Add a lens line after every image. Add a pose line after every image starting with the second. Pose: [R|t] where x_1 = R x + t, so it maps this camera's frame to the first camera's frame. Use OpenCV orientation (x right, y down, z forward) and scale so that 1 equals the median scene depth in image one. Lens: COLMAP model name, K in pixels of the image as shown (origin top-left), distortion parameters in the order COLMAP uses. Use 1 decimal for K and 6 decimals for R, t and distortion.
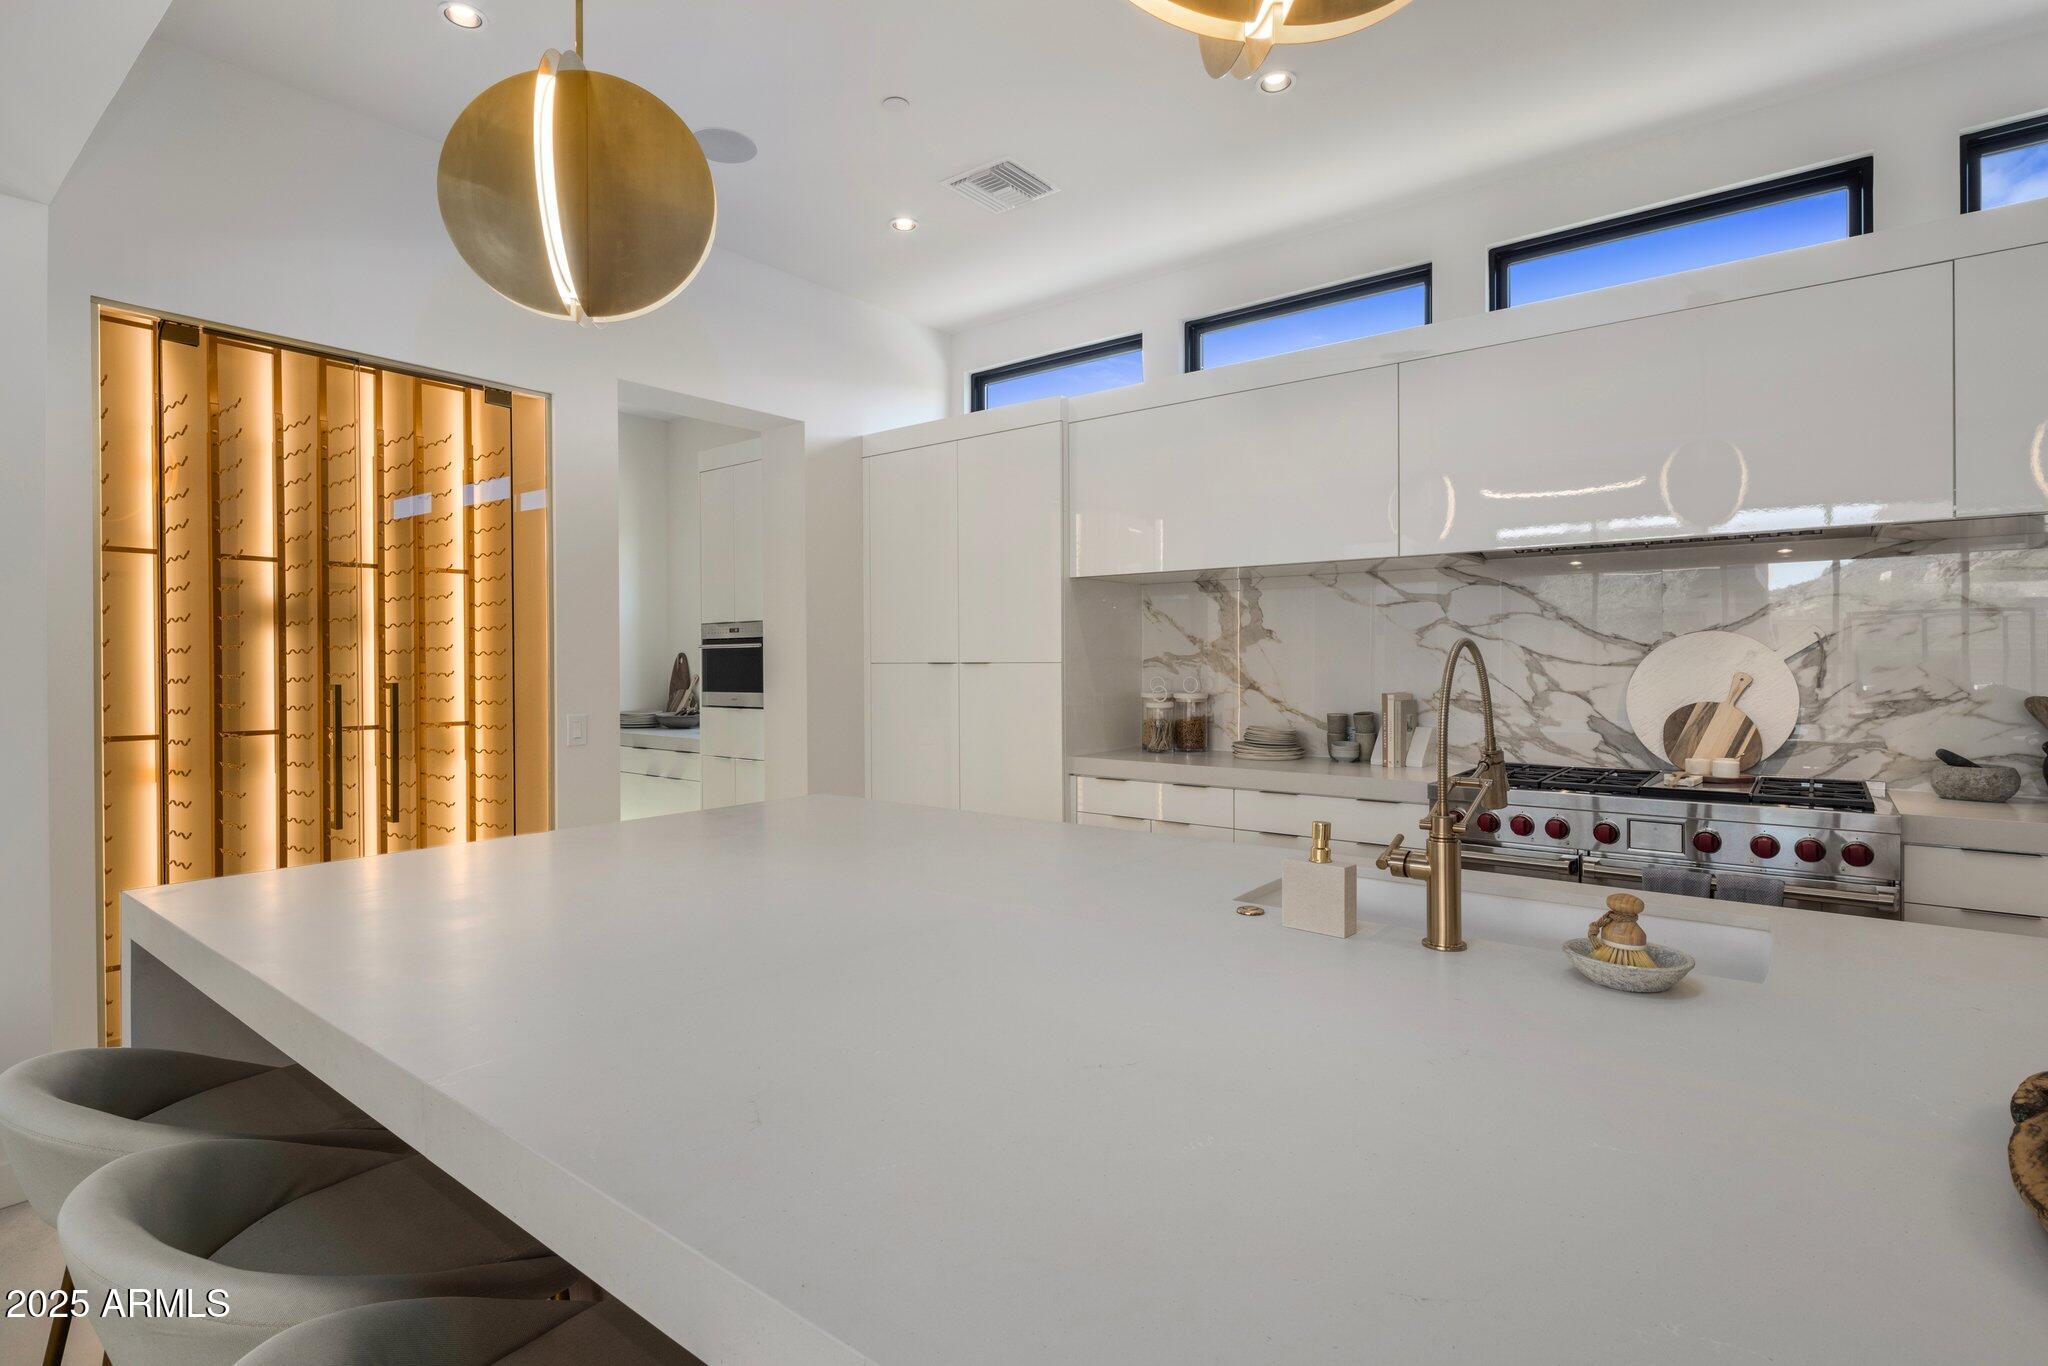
lens RADIAL K [[995.3, 0, 1032.3], [0, 995.3, 666.2], [0, 0, 1]] dist [0.005083, -0.004832]
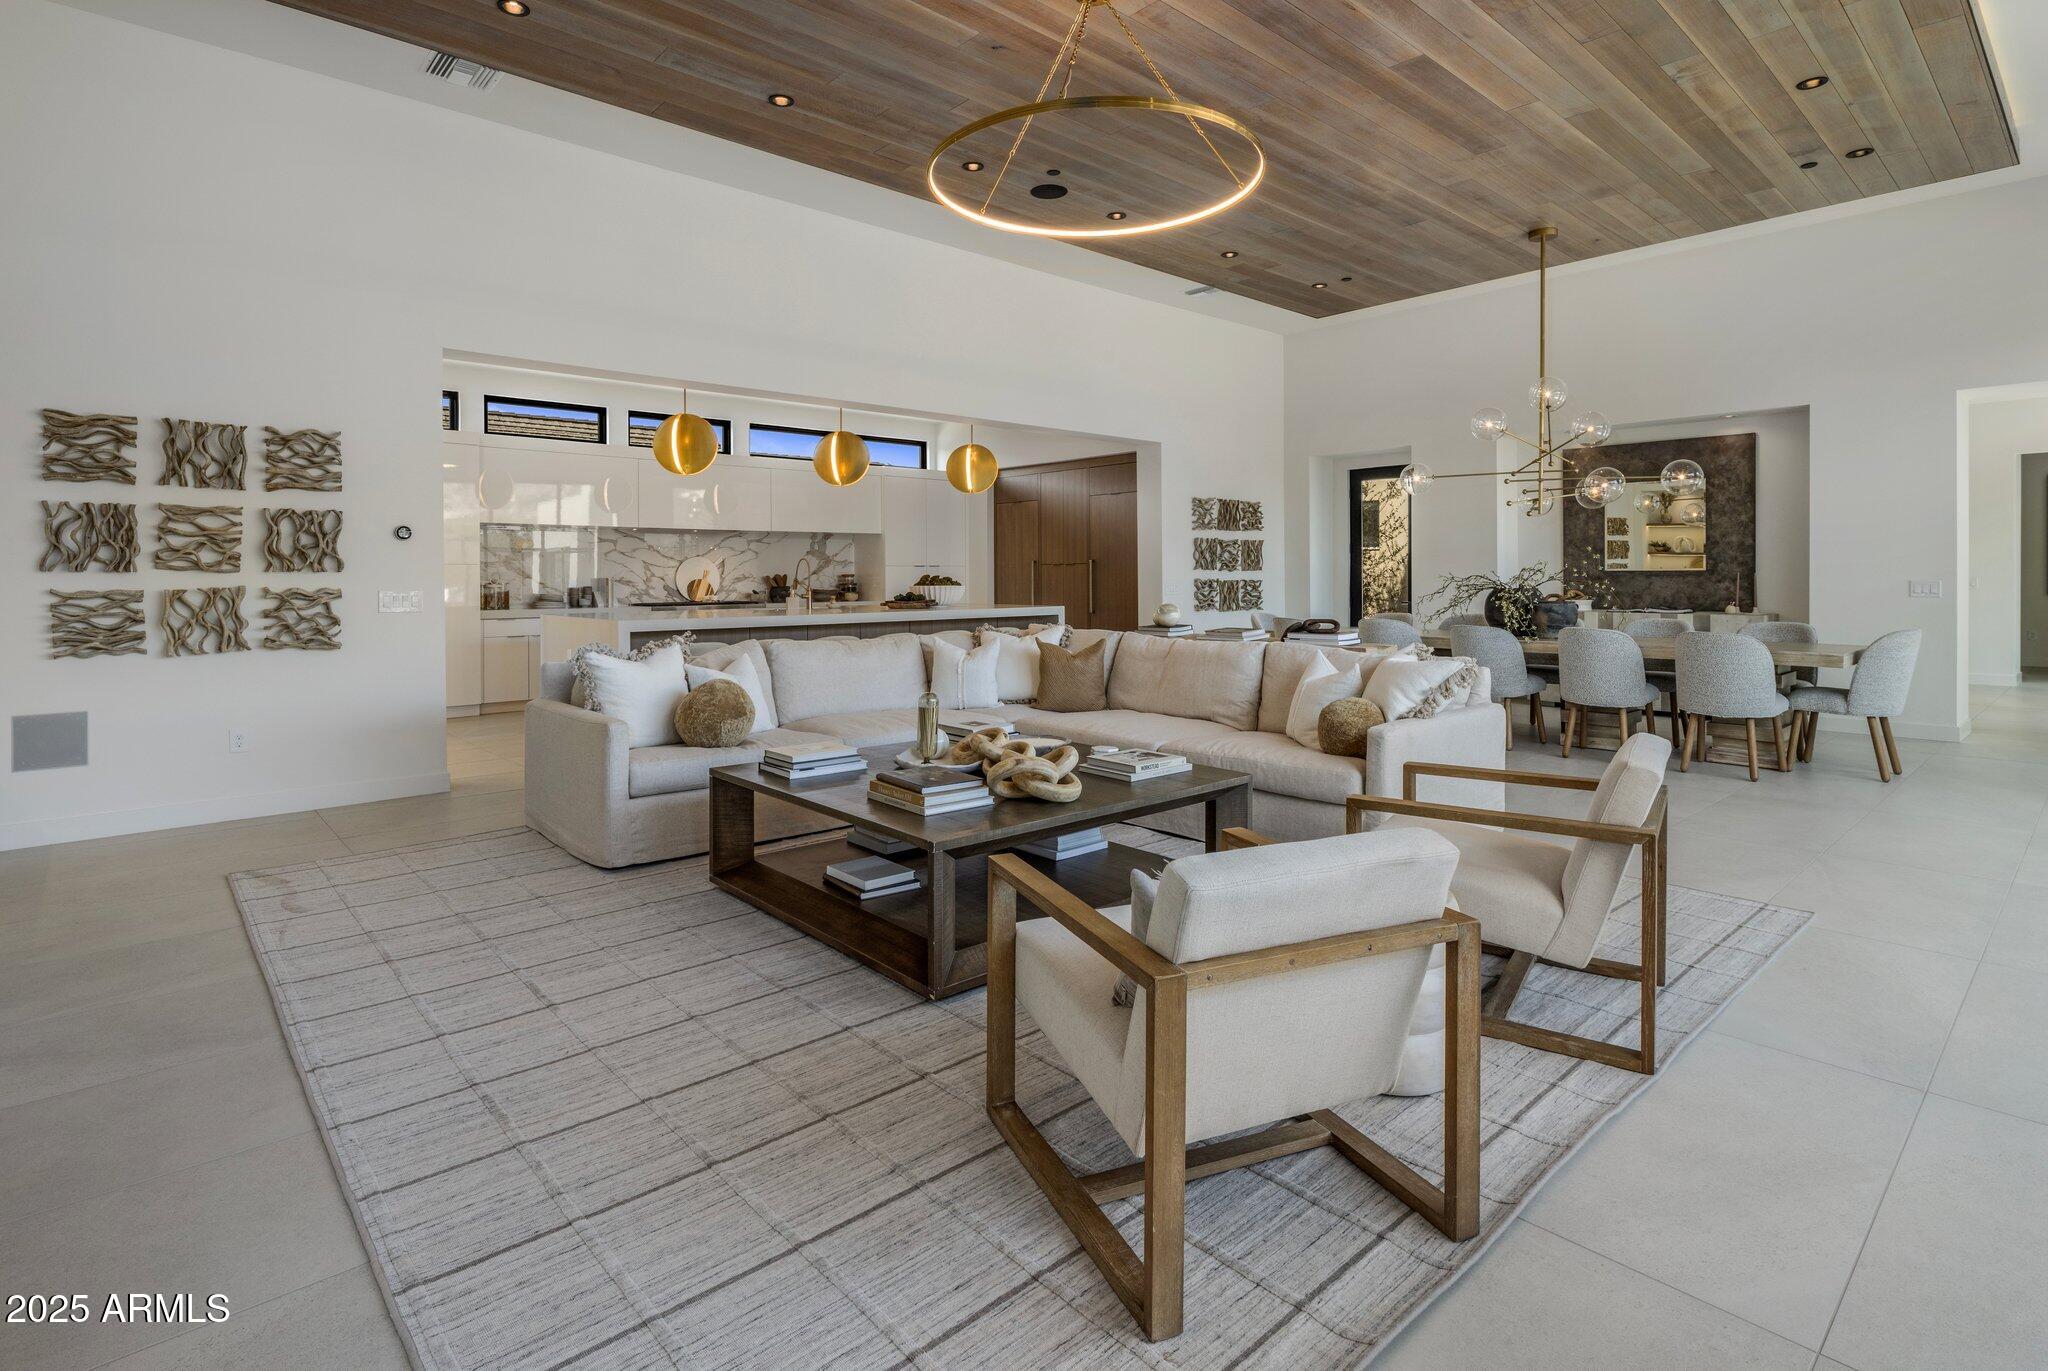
lens RADIAL K [[995.3, 0, 1011.9], [0, 995.3, 590.2], [0, 0, 1]] dist [0.005083, -0.004832]
pose [[0.184456, -0.008812, 0.982801, -2.033058], [0.010586, 0.999920, 0.006978, 0.053381], [-0.982784, 0.009116, 0.184534, -0.514120]]
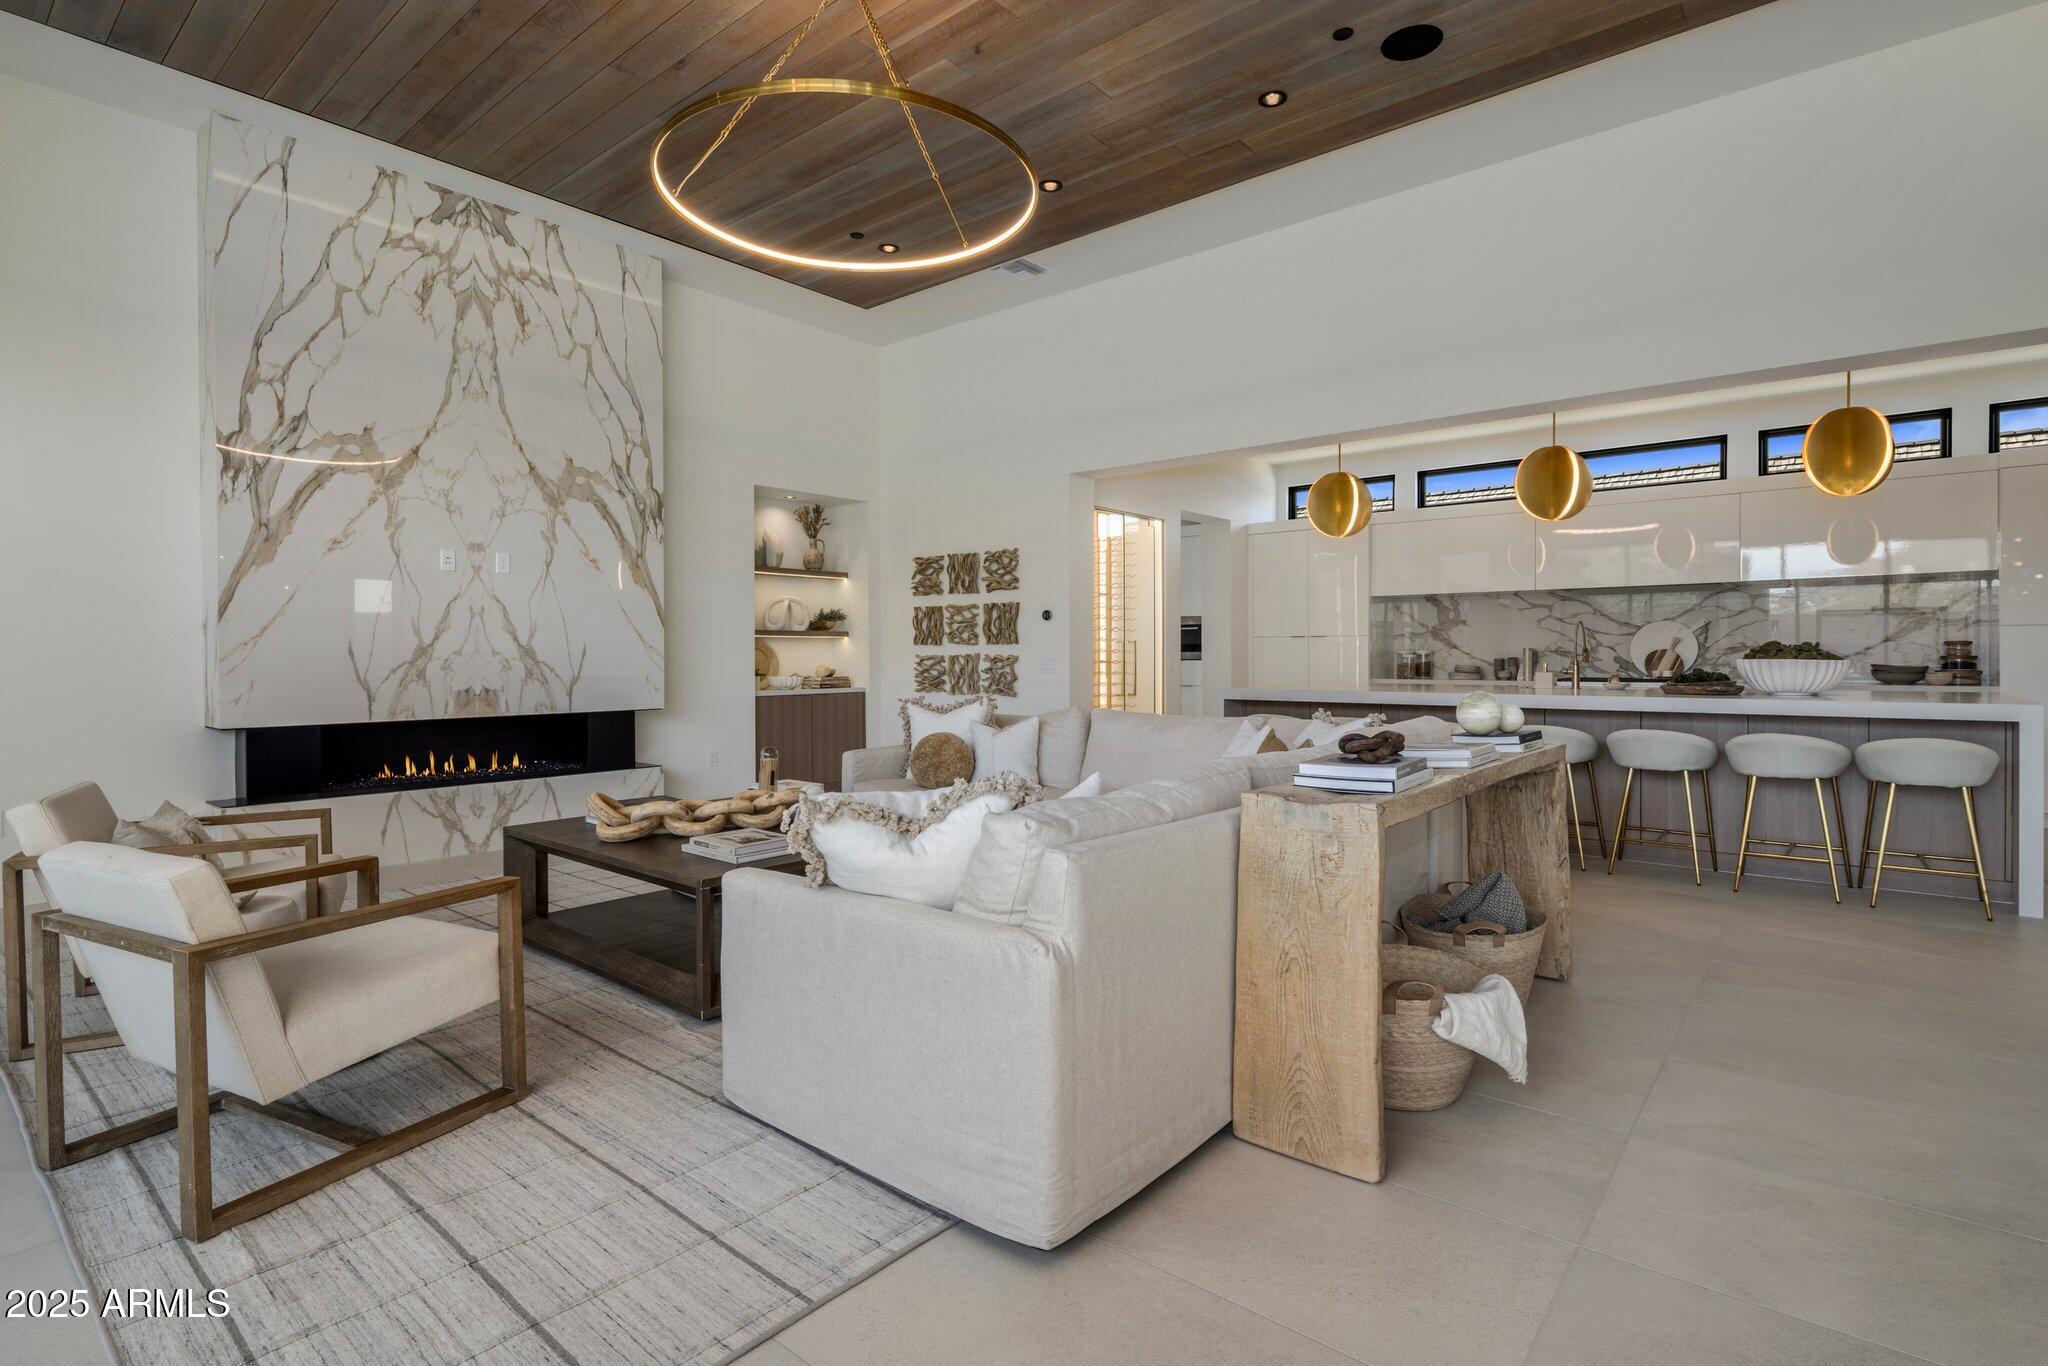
lens RADIAL K [[995.3, 0, 1026.6], [0, 995.3, 670.4], [0, 0, 1]] dist [0.005083, -0.004832]
pose [[0.999583, 0.002554, -0.028775, -0.746185], [-0.002308, 0.999961, 0.008577, 0.063834], [0.028796, -0.008507, 0.999549, -1.366006]]
